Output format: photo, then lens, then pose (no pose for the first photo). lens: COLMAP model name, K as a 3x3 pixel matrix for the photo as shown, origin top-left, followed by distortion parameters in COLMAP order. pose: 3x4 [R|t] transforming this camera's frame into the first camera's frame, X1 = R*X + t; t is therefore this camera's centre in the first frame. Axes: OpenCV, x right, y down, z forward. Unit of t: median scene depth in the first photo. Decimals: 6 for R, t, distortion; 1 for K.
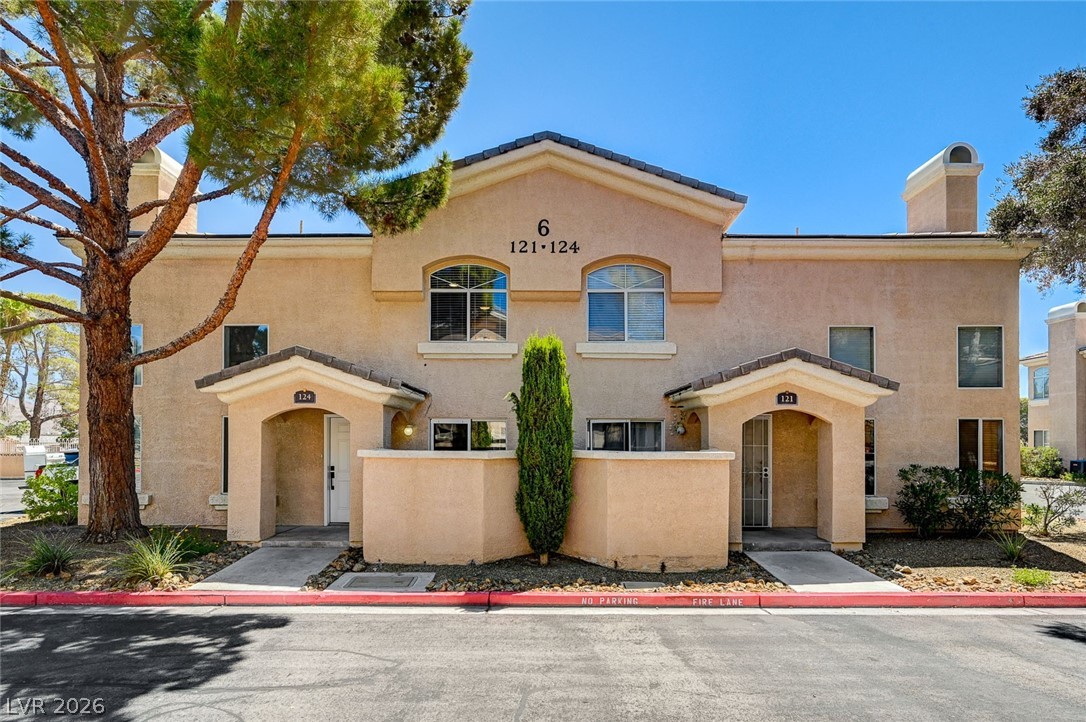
lens RADIAL K [[545.5, 0, 543.0], [0, 545.5, 361.0], [0, 0, 1]] dist [-0.001844, 0.000865]
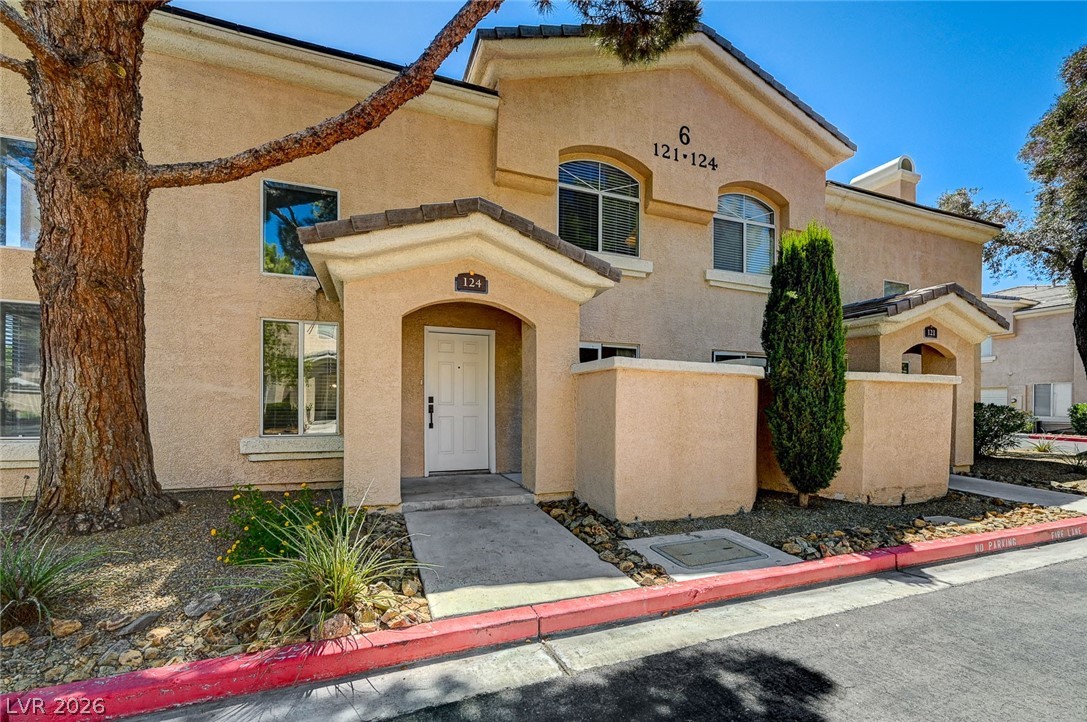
lens RADIAL K [[428.1, 0, 543.5], [0, 428.1, 361.0], [0, 0, 1]] dist [0.000399, 0.000261]
pose [[0.937374, 0.041134, 0.345886, -0.534425], [-0.055979, 0.997885, 0.033035, 0.139045], [-0.343796, -0.050329, 0.937695, 0.482322]]
